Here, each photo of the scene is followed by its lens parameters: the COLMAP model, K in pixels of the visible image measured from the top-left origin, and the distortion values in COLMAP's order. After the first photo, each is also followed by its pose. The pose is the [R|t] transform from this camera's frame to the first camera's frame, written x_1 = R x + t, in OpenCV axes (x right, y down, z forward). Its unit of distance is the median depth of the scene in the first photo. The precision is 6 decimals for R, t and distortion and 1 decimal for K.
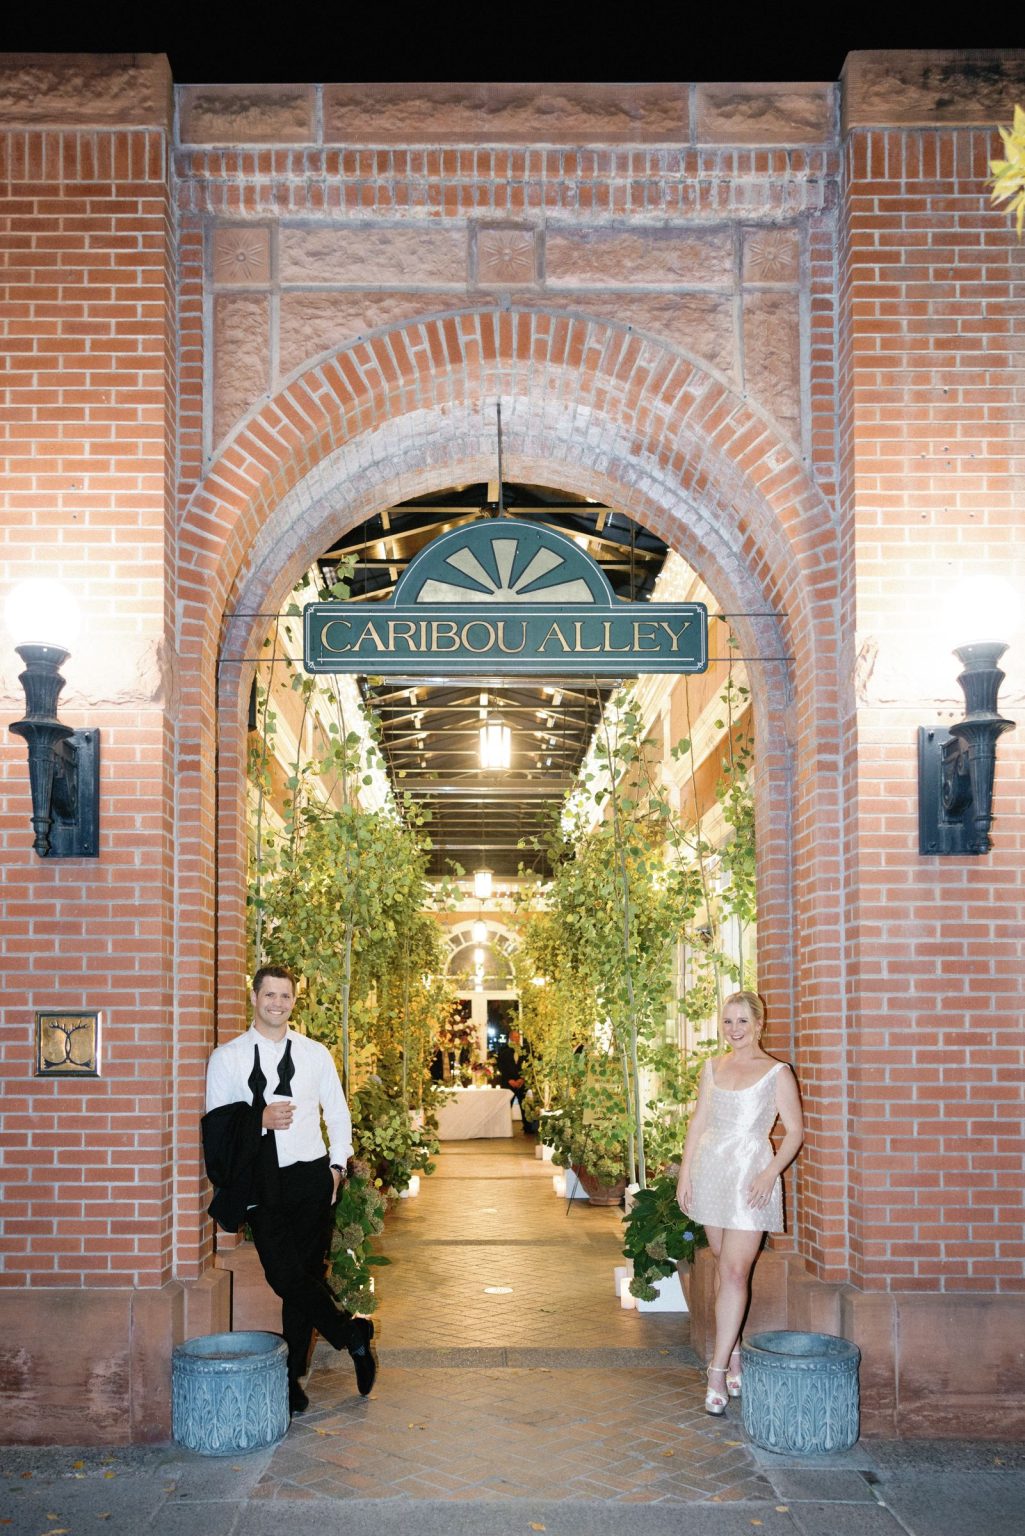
lens RADIAL K [[1794.8, 0, 513.8], [0, 1794.8, 711.4], [0, 0, 1]] dist [0.004383, 0.017261]
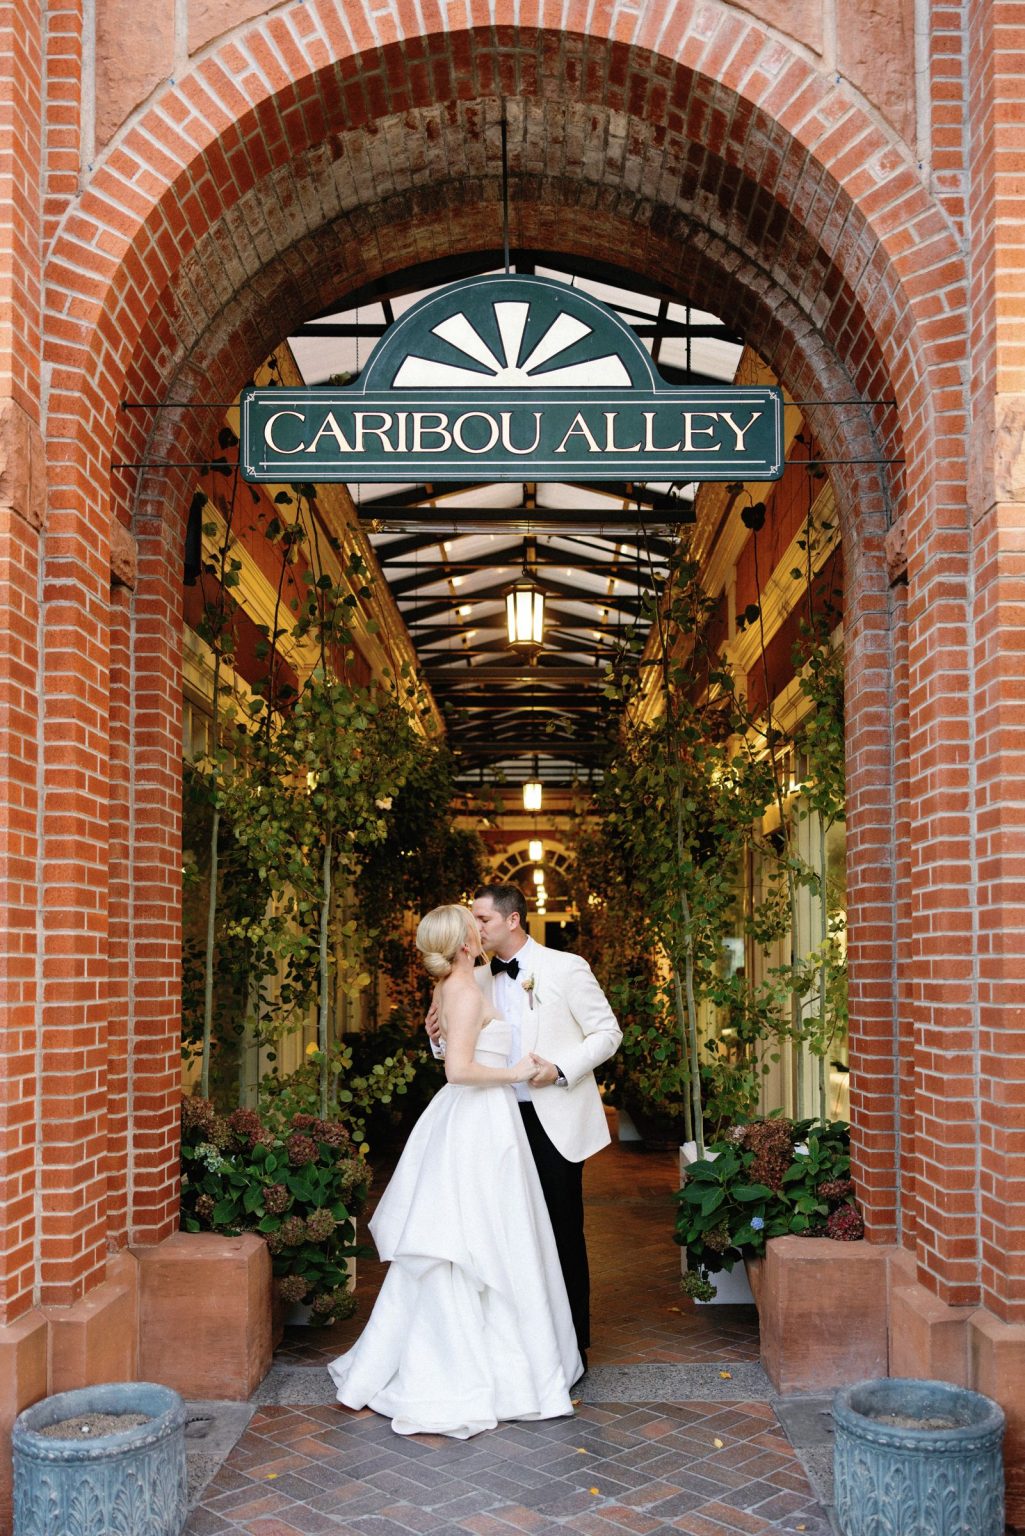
lens RADIAL K [[1461.2, 0, 624.5], [0, 1461.2, 768.6], [0, 0, 1]] dist [0.013620, 0.000446]
pose [[0.999957, -0.004019, 0.008337, 0.036196], [0.003577, 0.998625, 0.052302, 0.066013], [-0.008536, -0.052270, 0.998597, 0.387300]]
